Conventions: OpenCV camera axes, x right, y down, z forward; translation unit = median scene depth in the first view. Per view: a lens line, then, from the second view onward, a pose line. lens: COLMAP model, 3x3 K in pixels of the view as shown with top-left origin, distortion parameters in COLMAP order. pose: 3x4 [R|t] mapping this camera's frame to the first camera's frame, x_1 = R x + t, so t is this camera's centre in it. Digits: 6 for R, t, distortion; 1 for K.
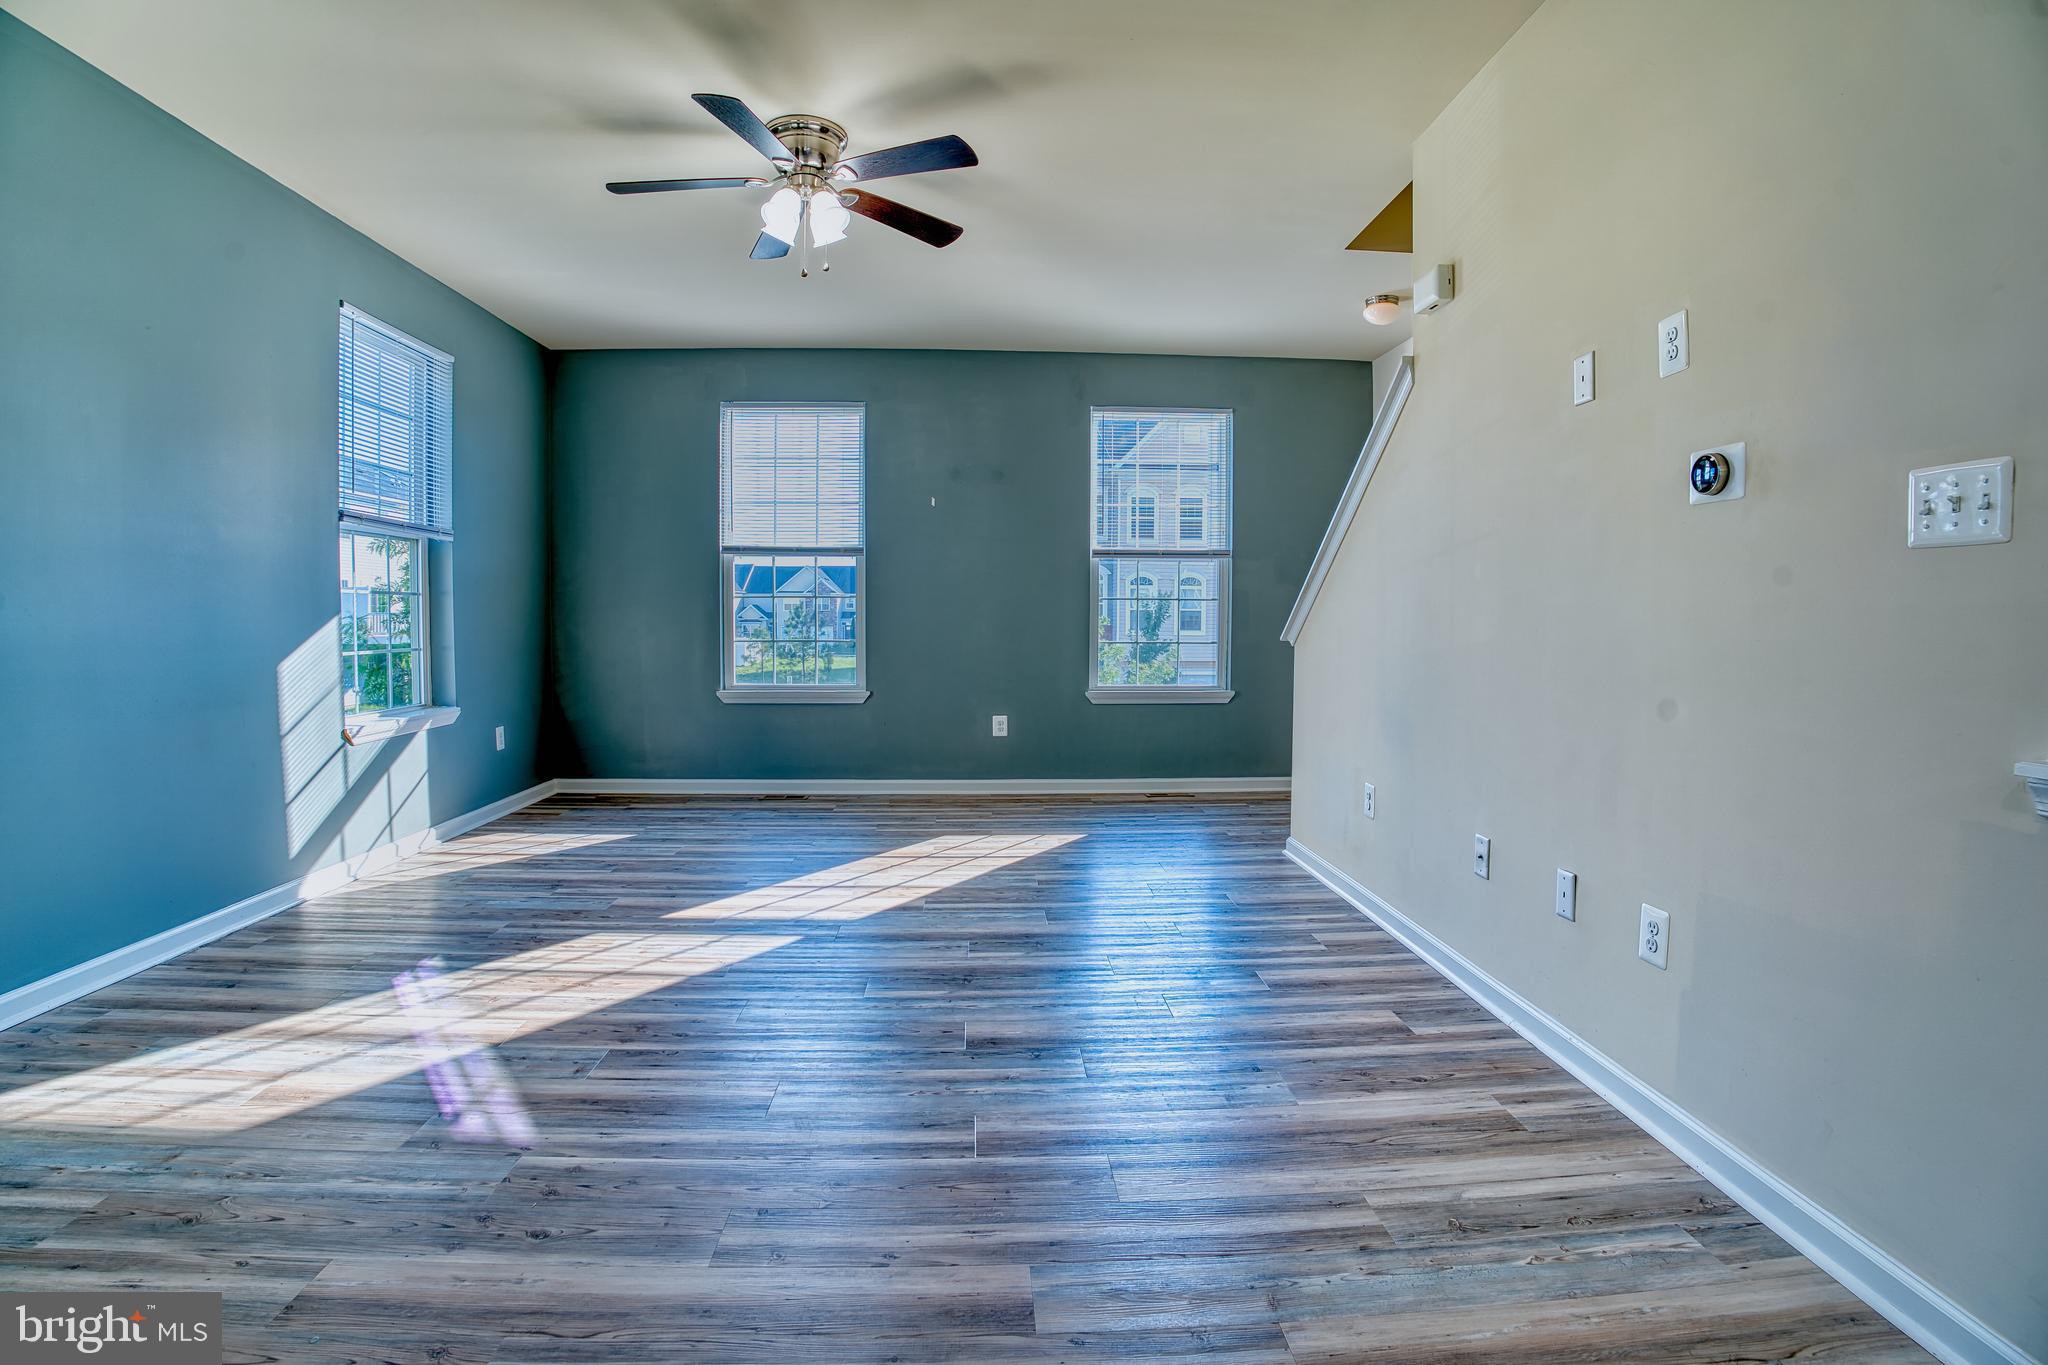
lens RADIAL K [[955.3, 0, 1024.8], [0, 955.3, 671.4], [0, 0, 1]] dist [-0.105155, 0.022647]
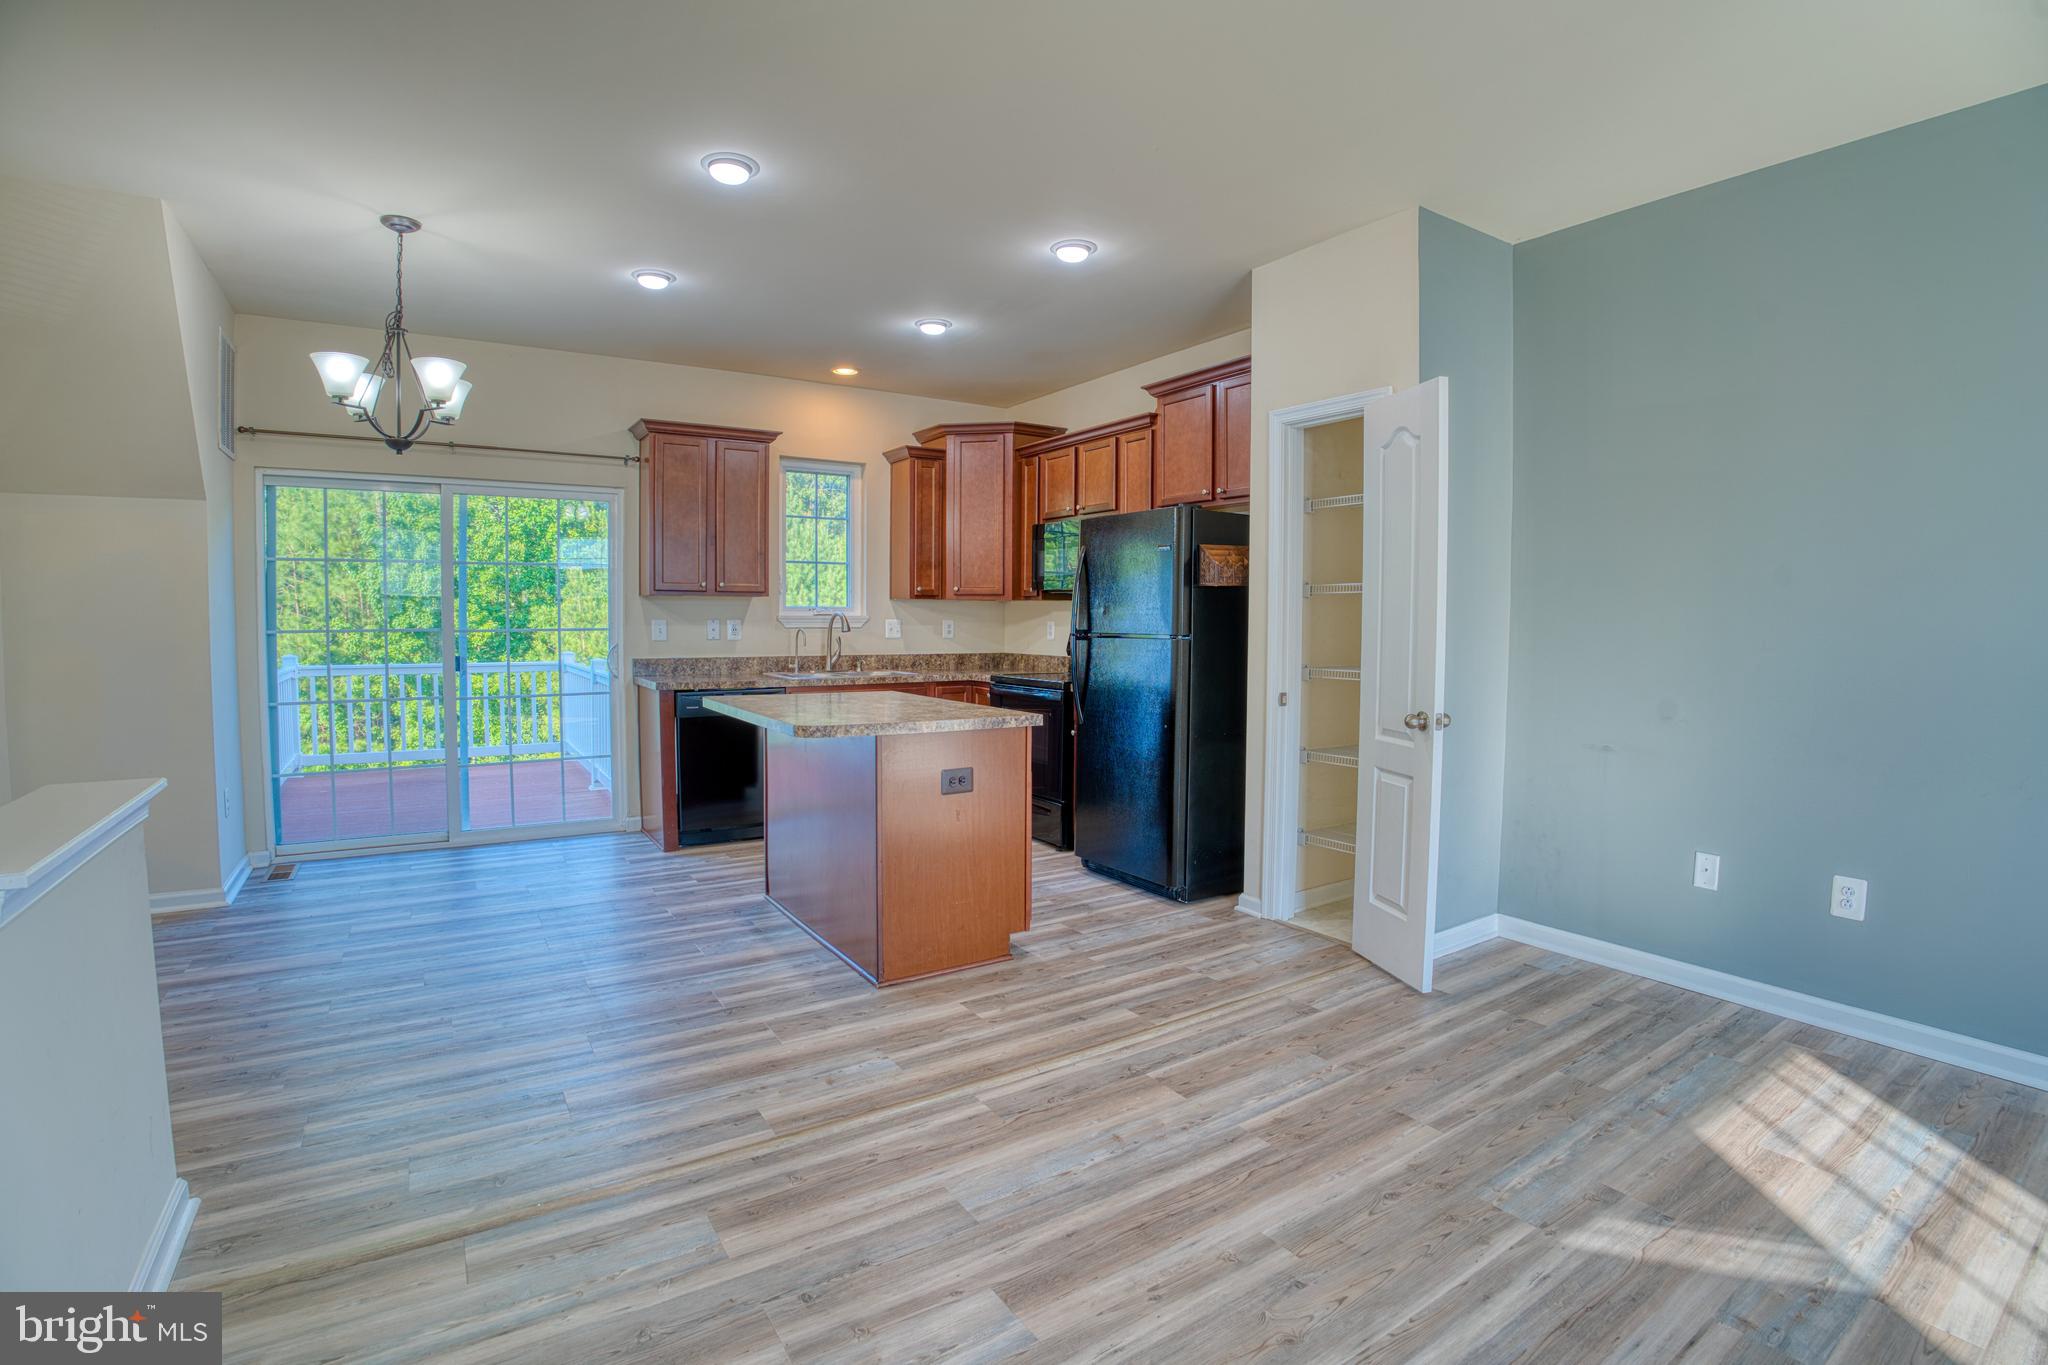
lens RADIAL K [[957.5, 0, 1026.2], [0, 957.5, 665.6], [0, 0, 1]] dist [-0.111992, 0.030525]
pose [[-0.864264, 0.015864, -0.502788, 0.322176], [-0.038828, 0.994417, 0.098119, -0.124005], [0.501538, 0.104323, -0.858823, 1.118273]]
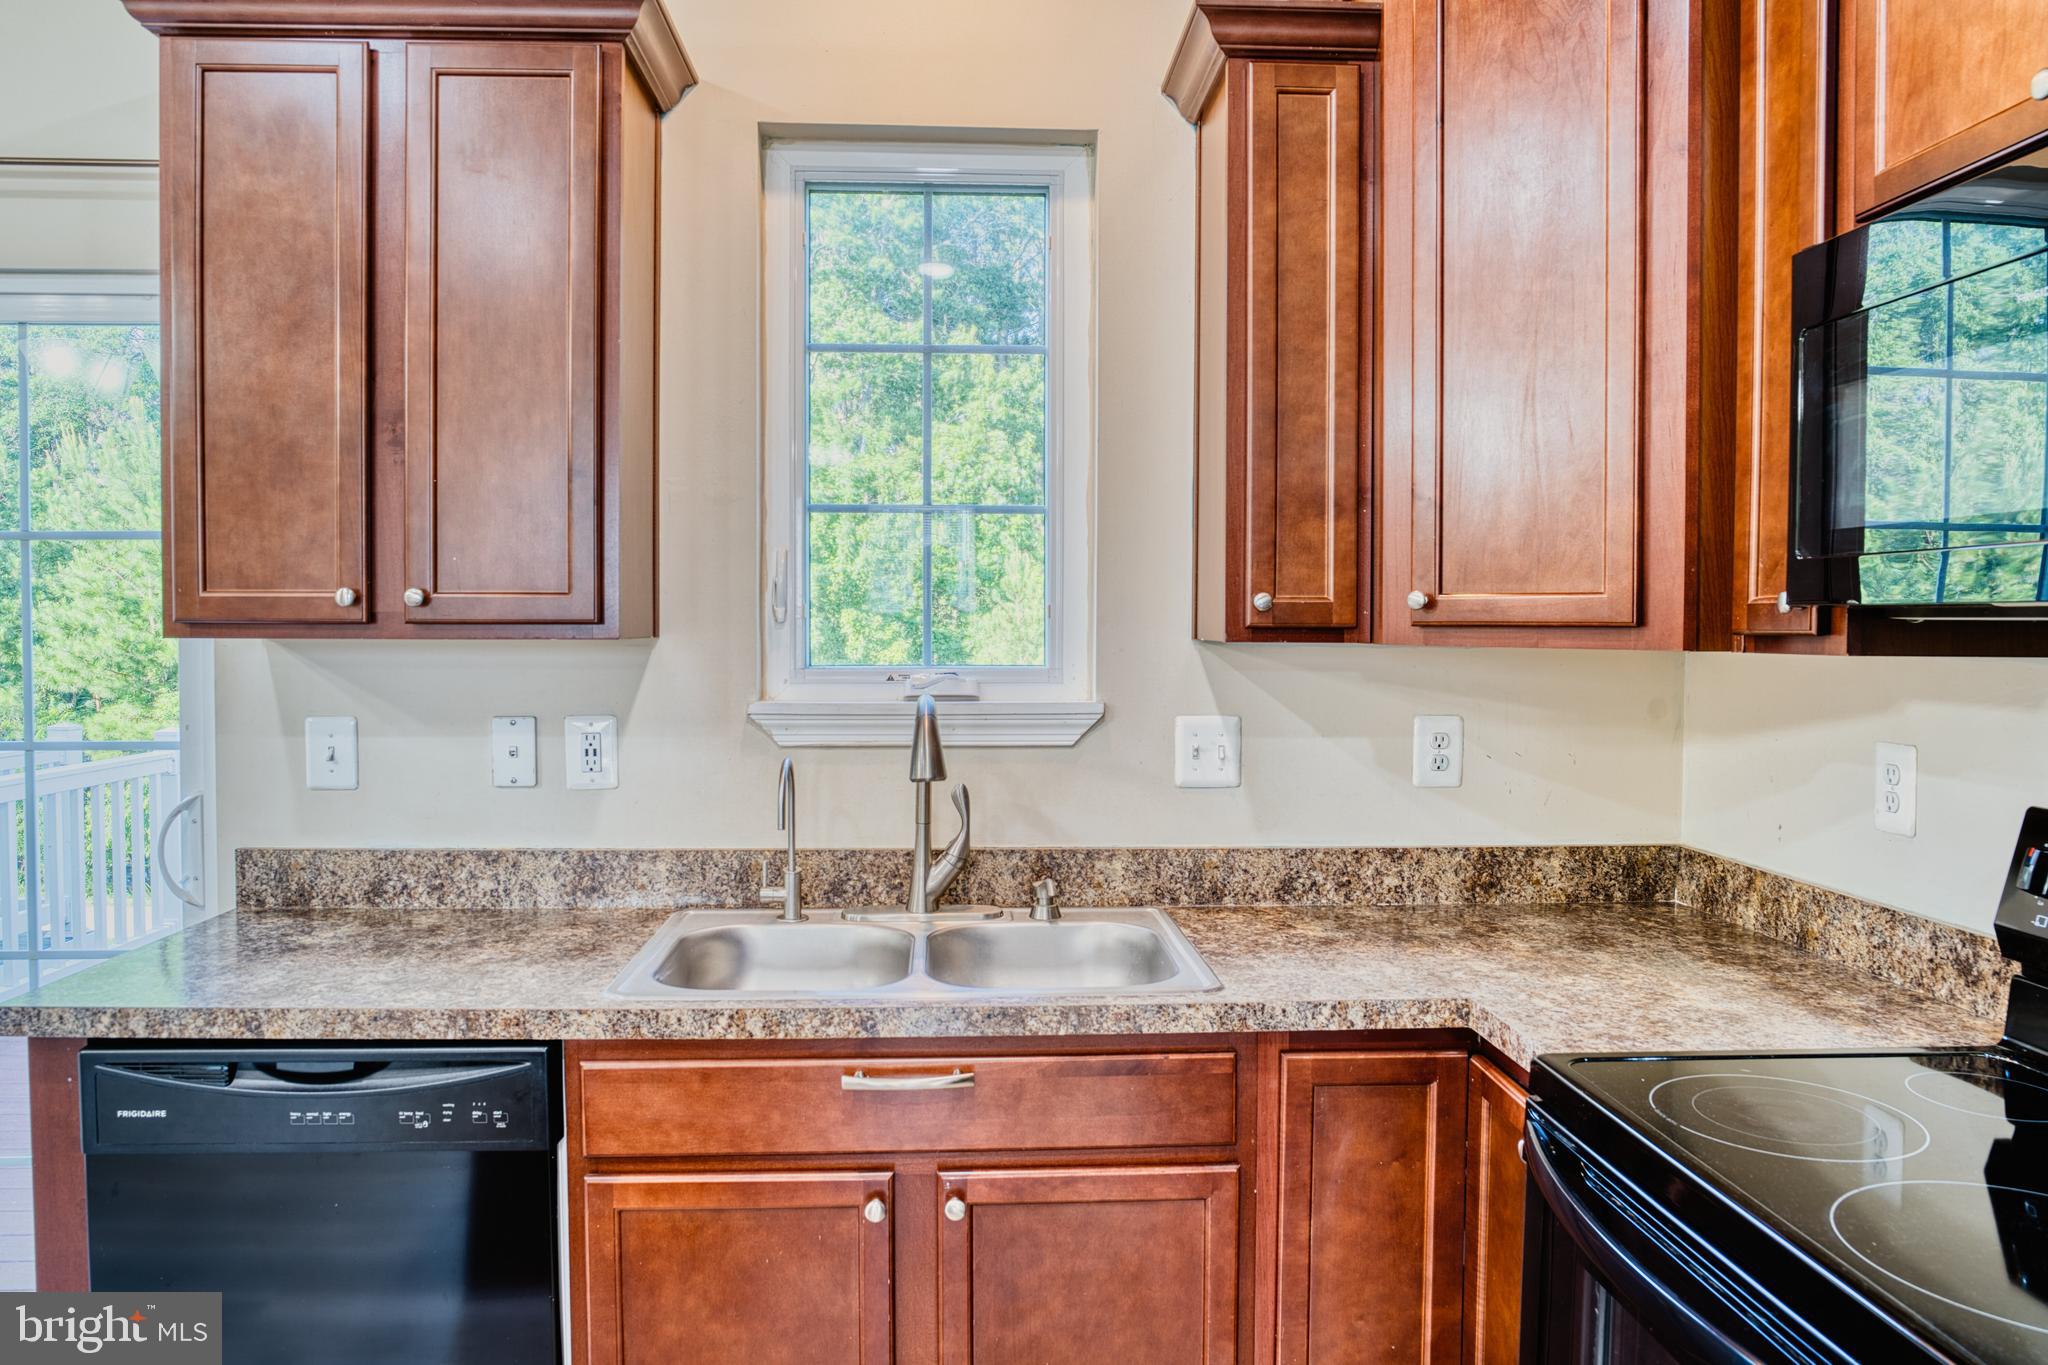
lens RADIAL K [[1395.9, 0, 1030.4], [0, 1395.9, 669.0], [0, 0, 1]] dist [-0.059884, 0.032545]
pose [[-0.999959, -0.007963, -0.004212, -0.512275], [-0.008311, 0.995860, 0.090517, -0.103499], [0.003474, 0.090548, -0.995886, -0.262766]]
